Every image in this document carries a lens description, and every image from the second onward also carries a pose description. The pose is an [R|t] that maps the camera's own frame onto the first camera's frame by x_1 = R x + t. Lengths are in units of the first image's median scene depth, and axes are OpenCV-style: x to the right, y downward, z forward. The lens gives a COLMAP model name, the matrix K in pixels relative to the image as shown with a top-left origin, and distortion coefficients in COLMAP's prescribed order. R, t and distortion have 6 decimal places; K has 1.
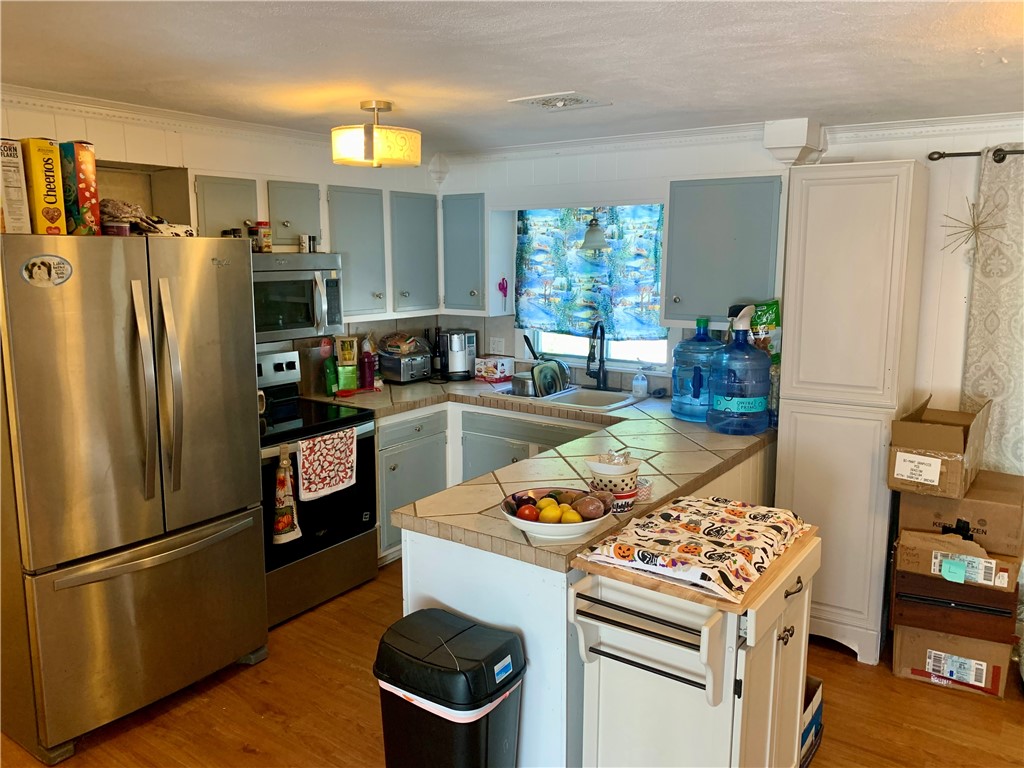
lens RADIAL K [[778.9, 0, 511.9], [0, 778.9, 380.9], [0, 0, 1]] dist [0.009682, -0.030234]
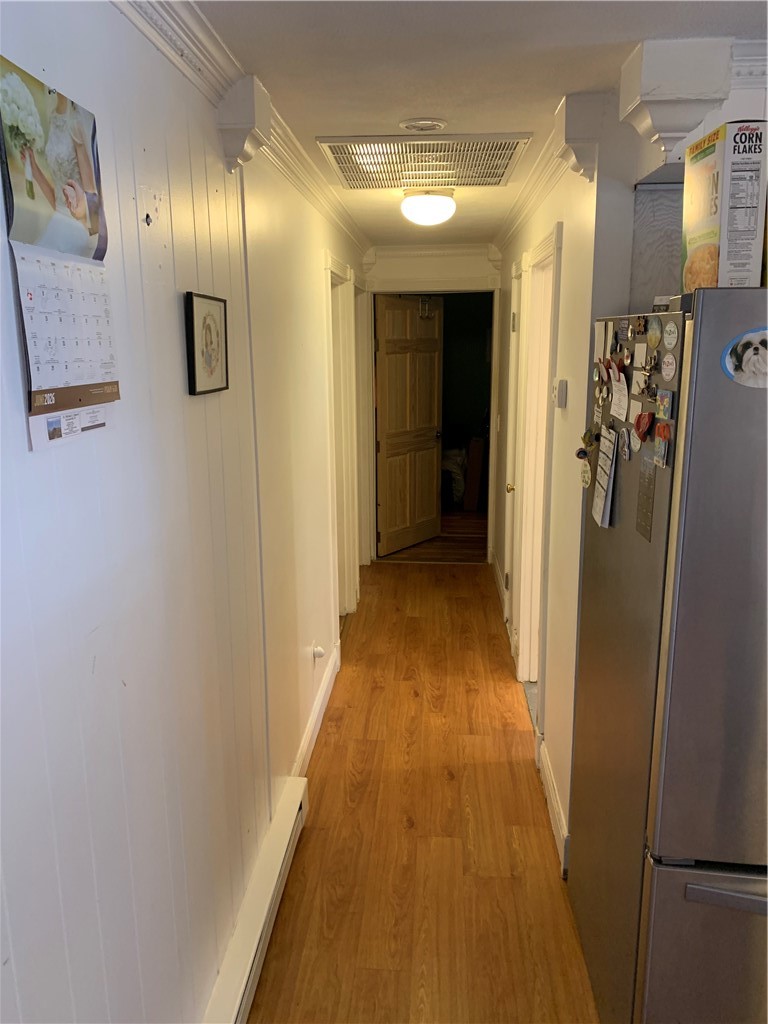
lens RADIAL K [[778.9, 0, 383.9], [0, 778.9, 510.0], [0, 0, 1]] dist [0.009682, -0.030234]
pose [[0.514129, 0.174642, -0.839745, -0.270964], [-0.118403, 0.984129, 0.132178, -0.078549], [0.849501, 0.031472, 0.526647, 0.505763]]
